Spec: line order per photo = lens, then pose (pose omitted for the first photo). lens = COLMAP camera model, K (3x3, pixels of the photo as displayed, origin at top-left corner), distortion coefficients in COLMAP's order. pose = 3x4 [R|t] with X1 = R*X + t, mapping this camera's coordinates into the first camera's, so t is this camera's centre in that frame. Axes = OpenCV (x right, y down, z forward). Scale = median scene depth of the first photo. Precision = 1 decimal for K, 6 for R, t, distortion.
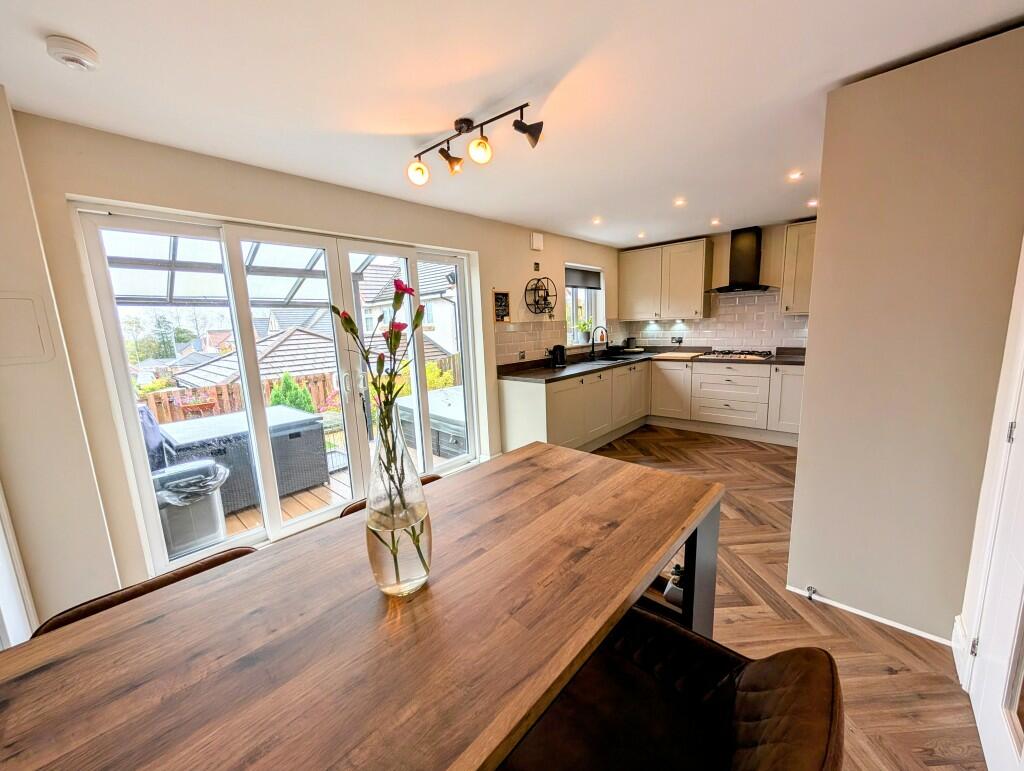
lens RADIAL K [[387.6, 0, 511.5], [0, 387.6, 386.7], [0, 0, 1]] dist [0.001156, 0.000111]
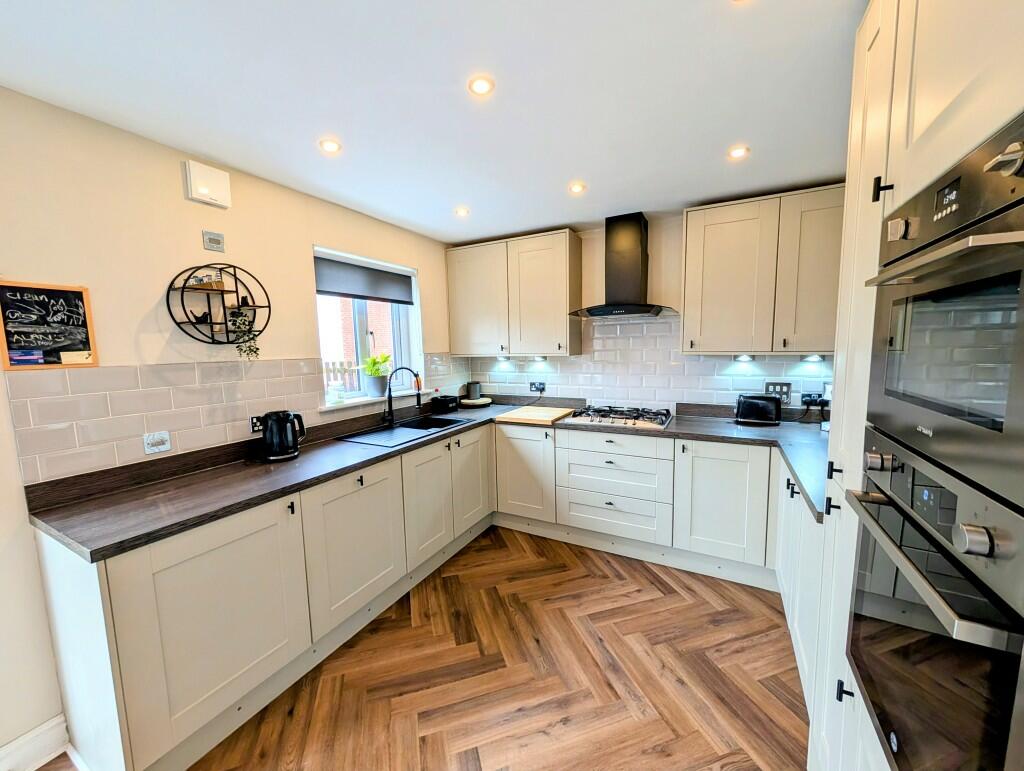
lens RADIAL K [[387.6, 0, 513.4], [0, 387.6, 386.5], [0, 0, 1]] dist [0.001156, 0.000111]
pose [[0.968100, -0.008556, 0.250419, 0.255669], [0.025202, 0.997674, -0.063341, -0.091915], [-0.249294, 0.067631, 0.966063, 0.434415]]
